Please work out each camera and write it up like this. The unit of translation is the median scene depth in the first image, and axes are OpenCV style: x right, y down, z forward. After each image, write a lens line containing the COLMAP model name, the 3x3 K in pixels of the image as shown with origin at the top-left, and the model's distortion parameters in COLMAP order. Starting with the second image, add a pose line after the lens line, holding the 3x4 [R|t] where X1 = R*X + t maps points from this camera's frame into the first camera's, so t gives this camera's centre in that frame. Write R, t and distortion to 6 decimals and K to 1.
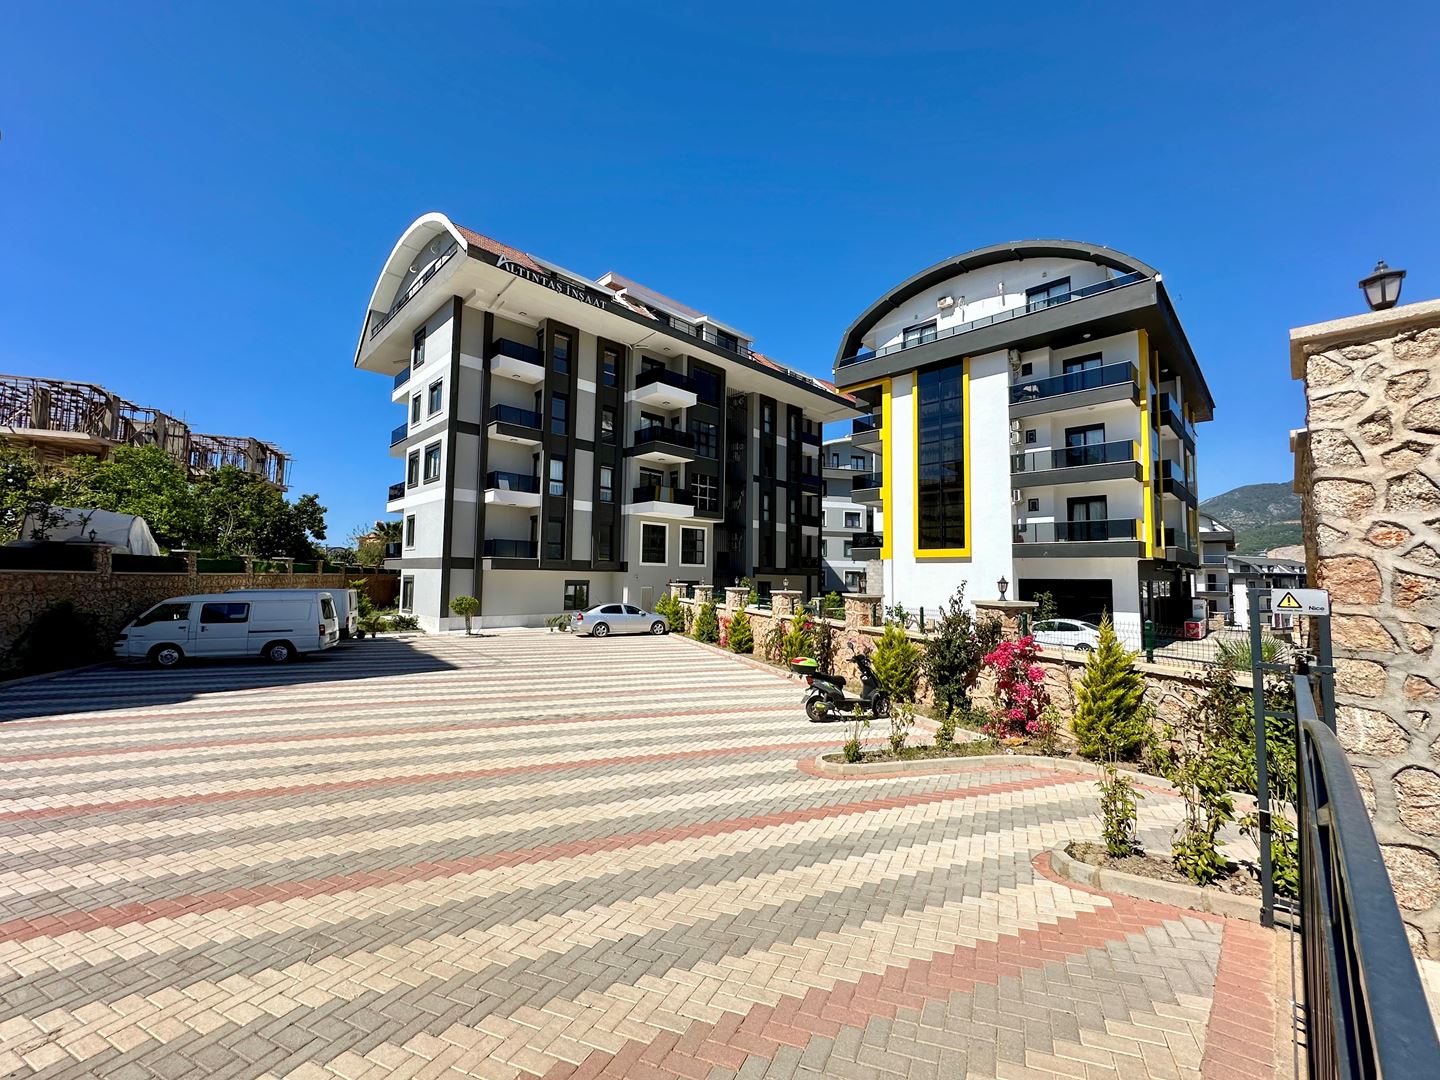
lens RADIAL K [[589.3, 0, 720.0], [0, 589.3, 540.0], [0, 0, 1]] dist [0.000698, 0.000017]
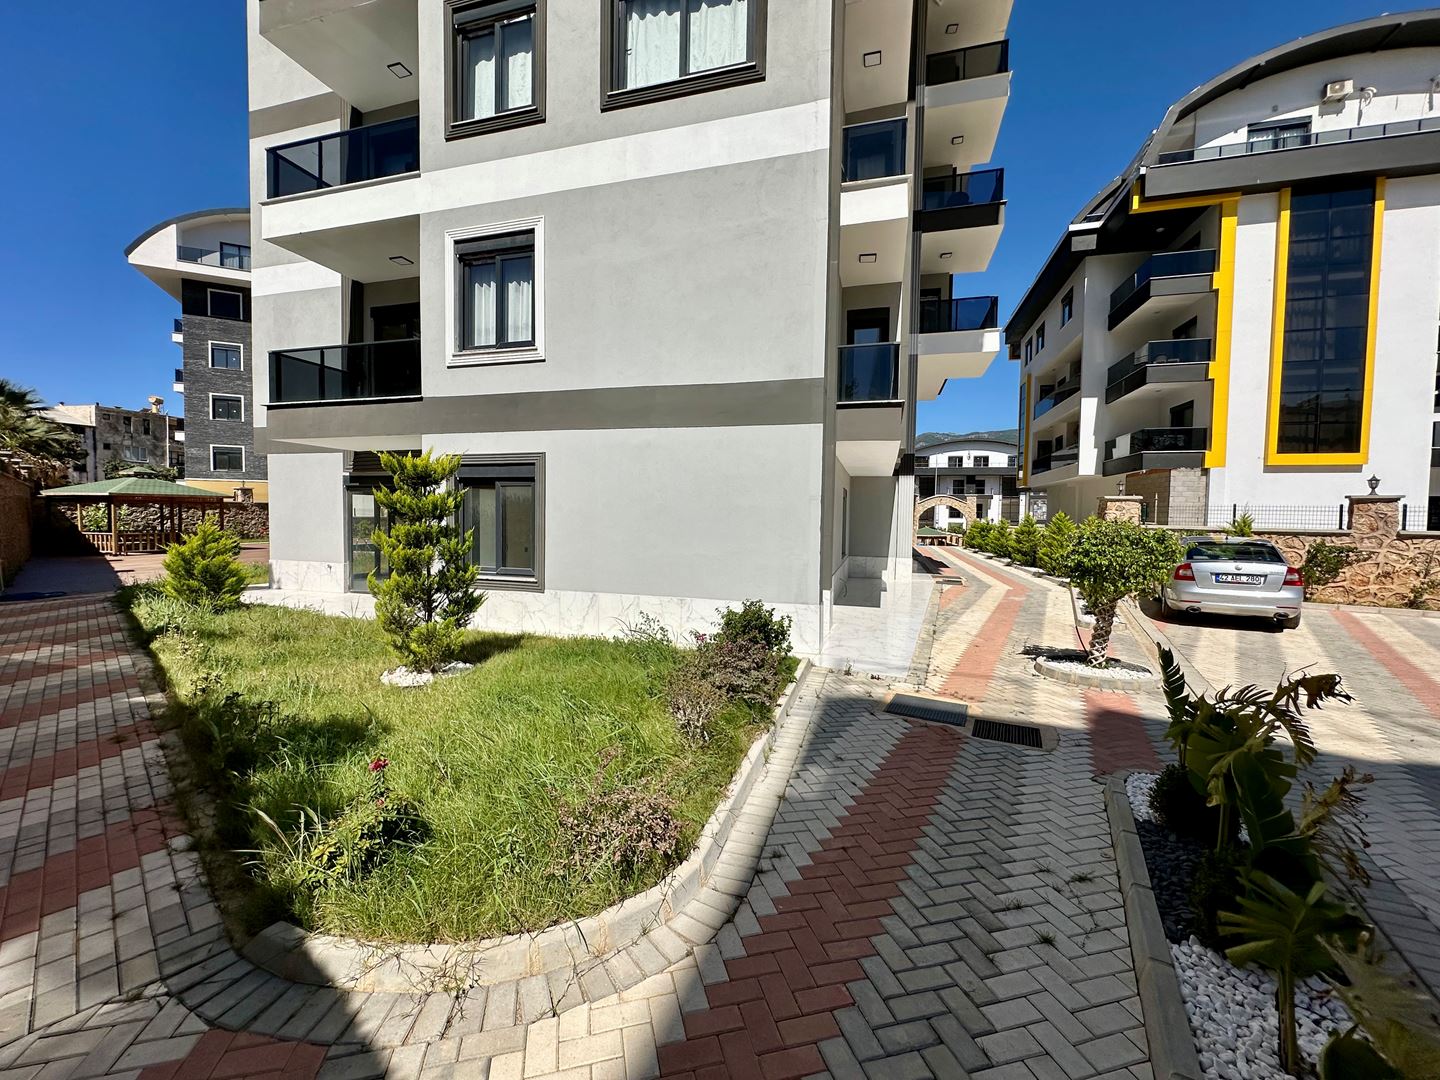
lens RADIAL K [[589.3, 0, 720.0], [0, 589.3, 540.0], [0, 0, 1]] dist [0.000698, 0.000017]
pose [[0.885030, -0.021438, 0.465041, -0.570203], [-0.044600, 0.990440, 0.130537, 0.055146], [-0.463393, -0.136270, 0.875612, 0.655953]]
